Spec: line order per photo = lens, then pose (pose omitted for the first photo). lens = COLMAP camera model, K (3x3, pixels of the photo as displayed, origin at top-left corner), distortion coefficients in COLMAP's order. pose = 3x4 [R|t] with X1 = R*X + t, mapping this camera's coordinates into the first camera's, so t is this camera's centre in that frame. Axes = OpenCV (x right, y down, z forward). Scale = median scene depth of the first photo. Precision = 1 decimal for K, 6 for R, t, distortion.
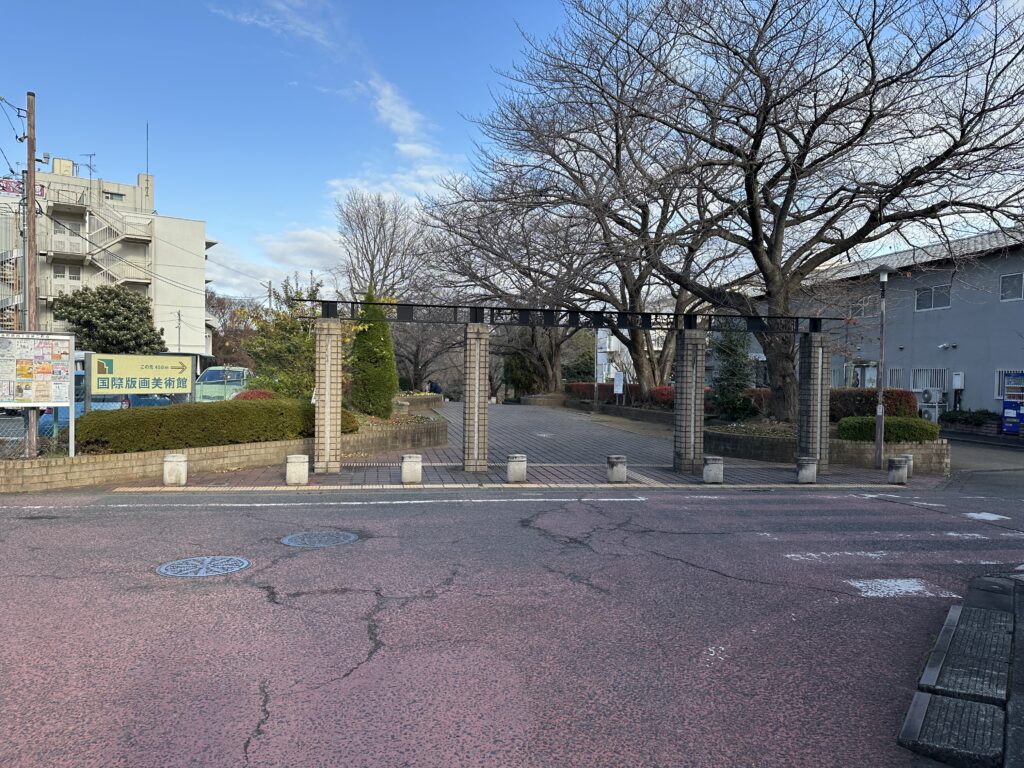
lens RADIAL K [[727.7, 0, 512.0], [0, 727.7, 384.0], [0, 0, 1]] dist [0.011660, -0.004757]
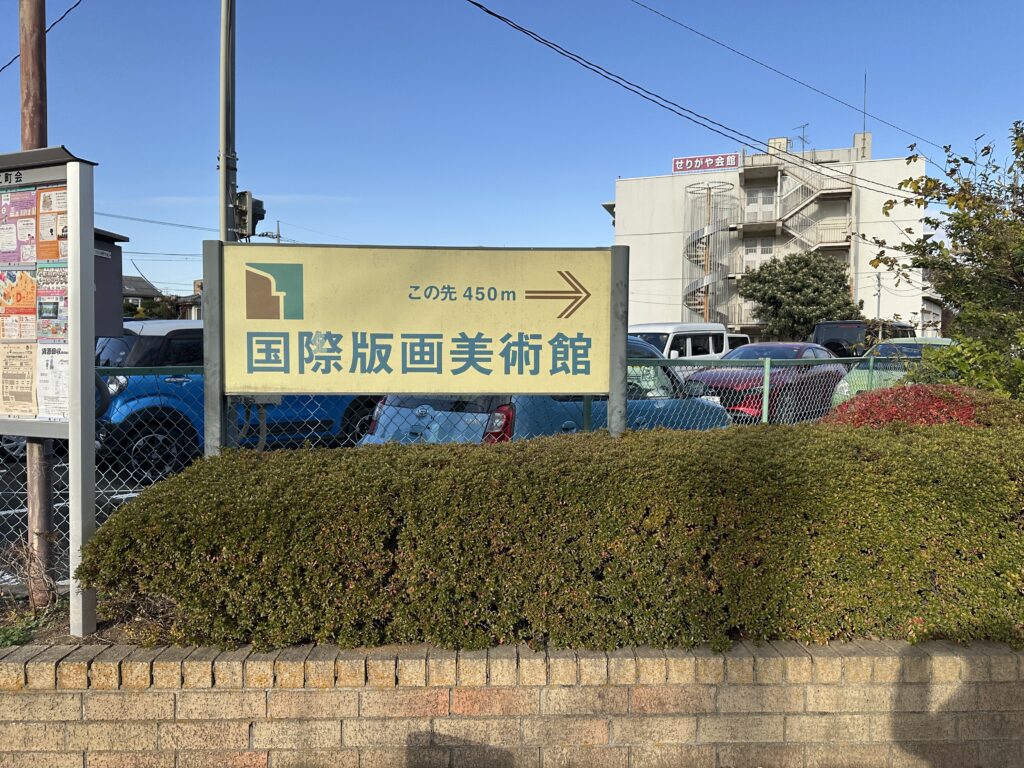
lens RADIAL K [[727.7, 0, 512.0], [0, 727.7, 384.0], [0, 0, 1]] dist [0.011660, -0.004757]
pose [[0.595866, 0.018179, -0.802878, -0.076800], [-0.006125, 0.999818, 0.018092, 0.001348], [0.803060, -0.005863, 0.595869, 0.243860]]
